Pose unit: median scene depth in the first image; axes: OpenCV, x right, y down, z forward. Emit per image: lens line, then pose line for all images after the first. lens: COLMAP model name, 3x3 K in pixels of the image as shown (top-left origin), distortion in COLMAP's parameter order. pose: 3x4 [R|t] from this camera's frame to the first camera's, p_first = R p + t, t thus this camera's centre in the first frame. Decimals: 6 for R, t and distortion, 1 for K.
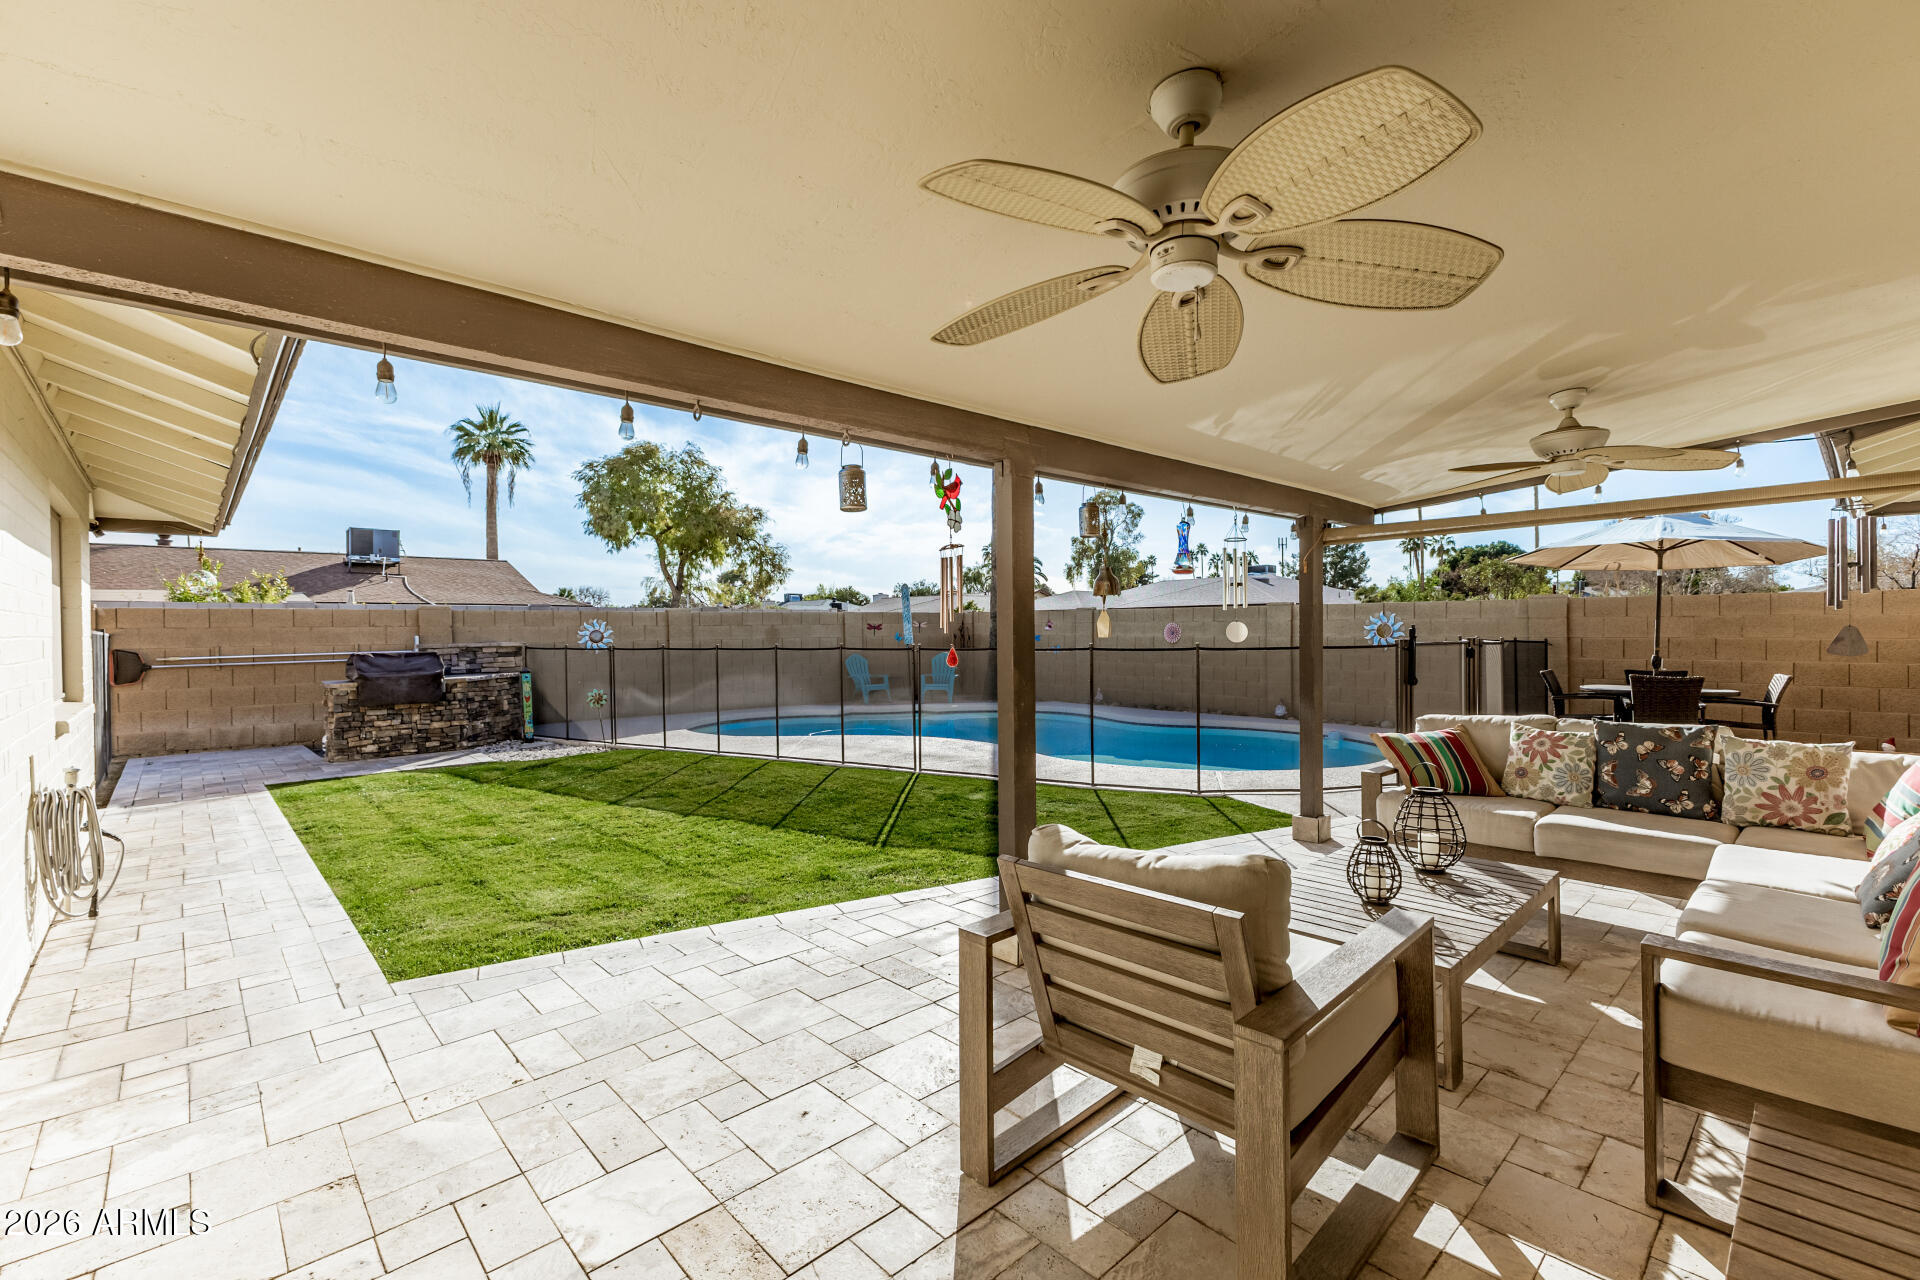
lens RADIAL K [[831.0, 0, 972.9], [0, 831.0, 632.1], [0, 0, 1]] dist [0.015445, -0.004451]
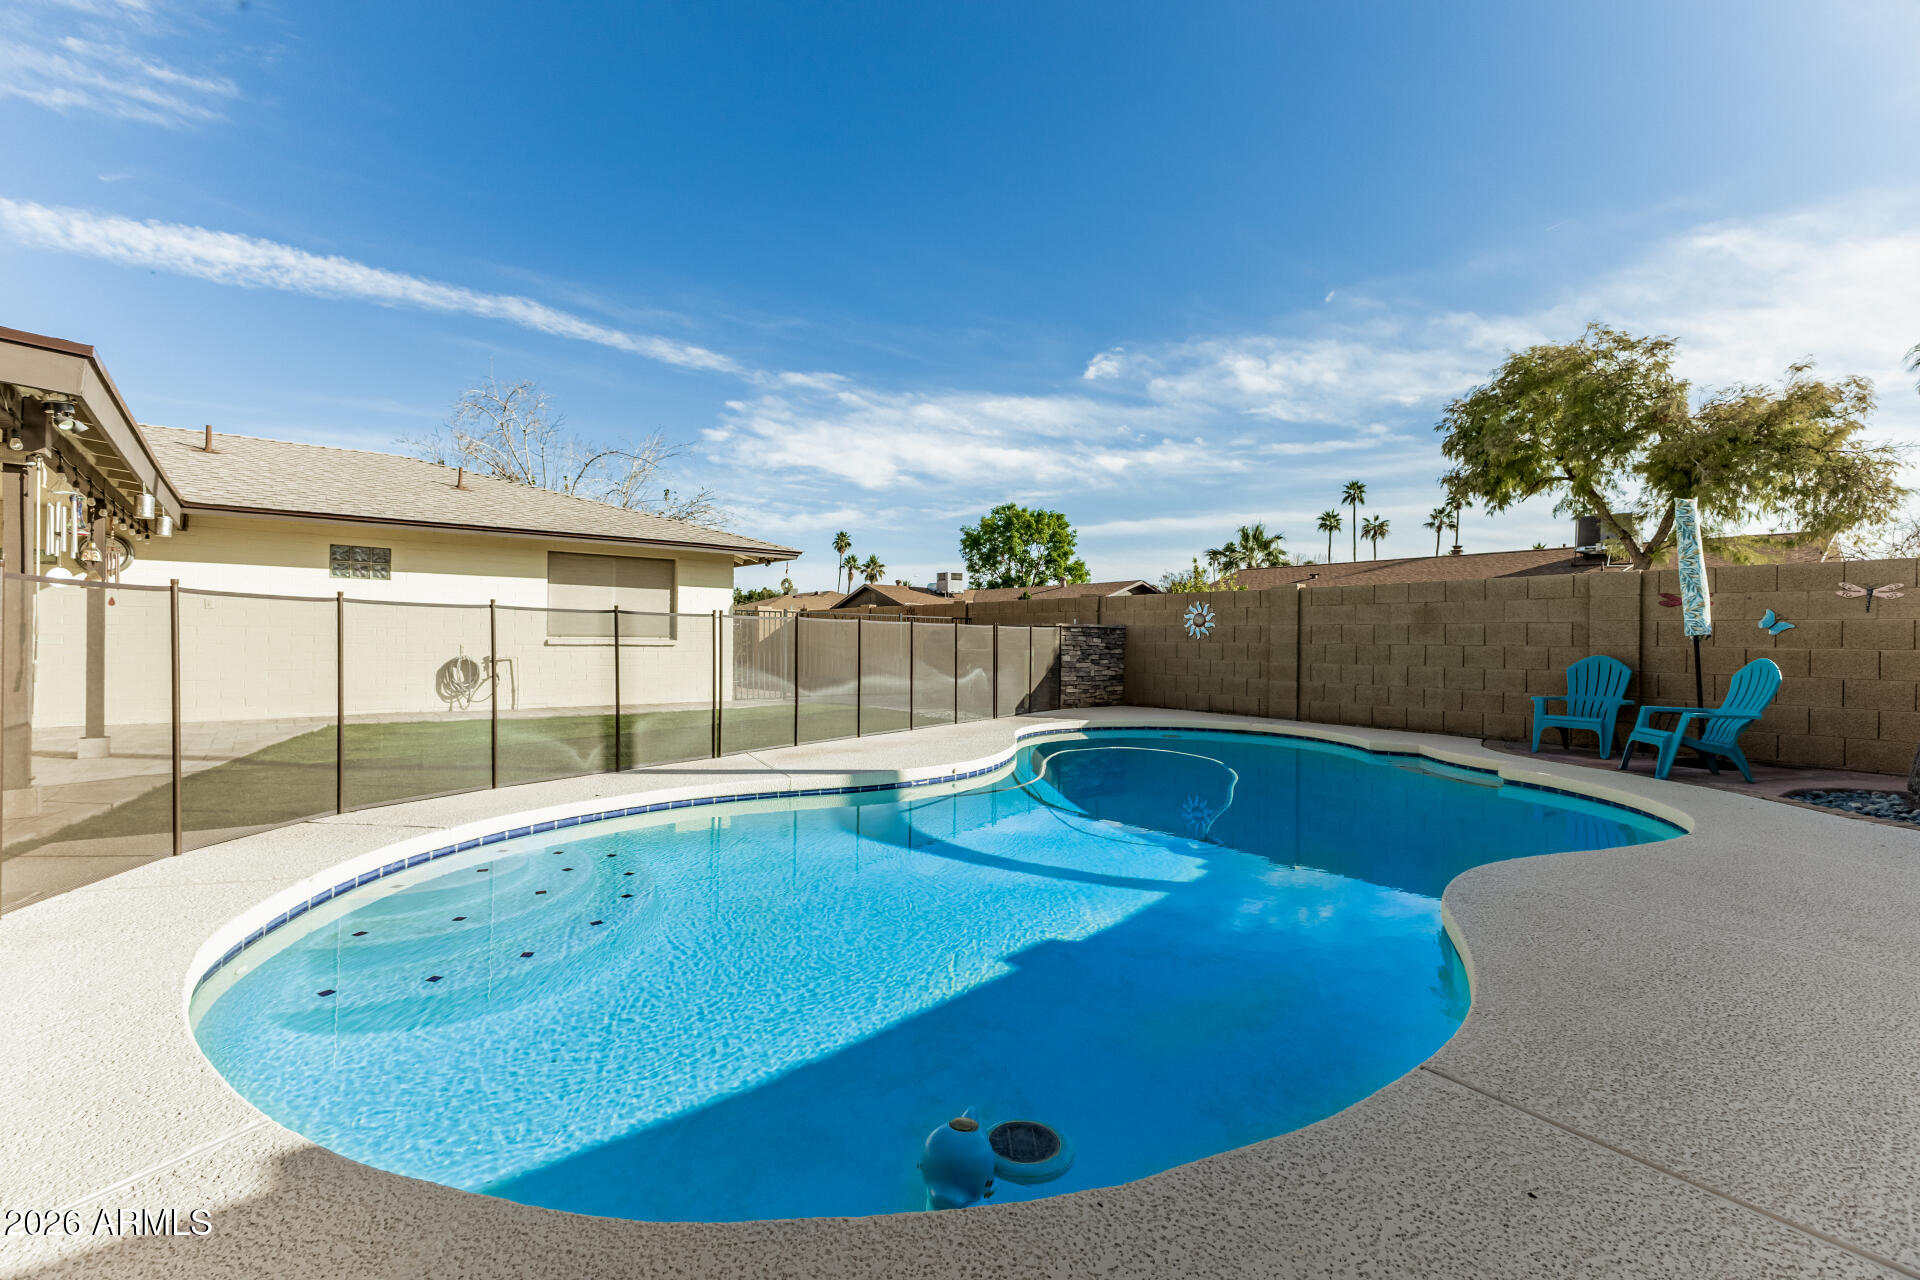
lens RADIAL K [[831.0, 0, 969.4], [0, 831.0, 635.1], [0, 0, 1]] dist [0.015445, -0.004451]
pose [[-0.055655, 0.005449, -0.998435, 0.324693], [-0.013811, 0.999885, 0.006227, 0.013507], [0.998355, 0.014136, -0.055573, 0.550286]]
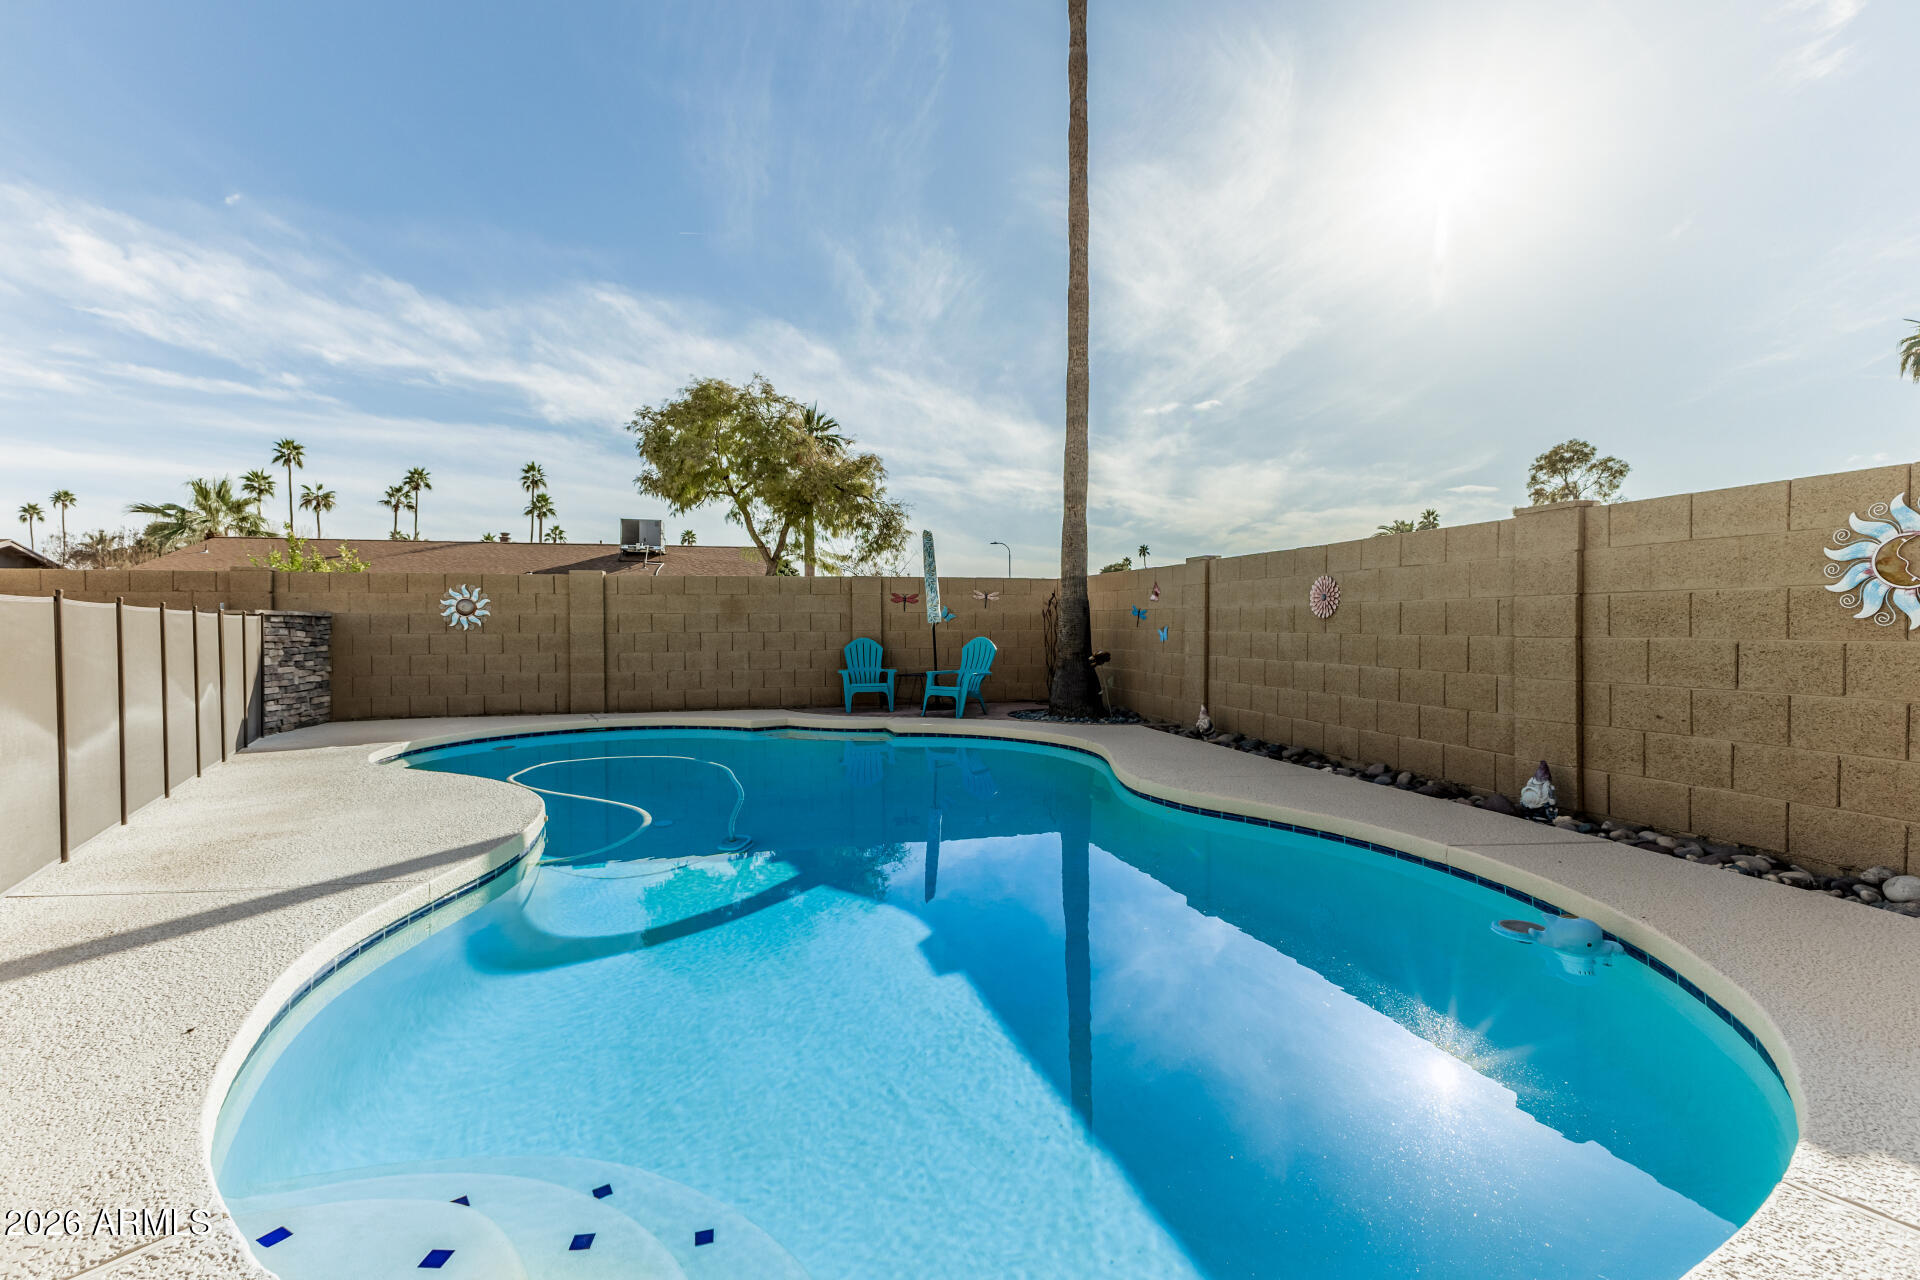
lens RADIAL K [[831.0, 0, 965.3], [0, 831.0, 648.6], [0, 0, 1]] dist [0.015445, -0.004451]
pose [[0.886569, 0.017630, -0.462261, 0.209914], [-0.005829, 0.999620, 0.026945, 0.013757], [0.462560, -0.021194, 0.886335, 0.368346]]
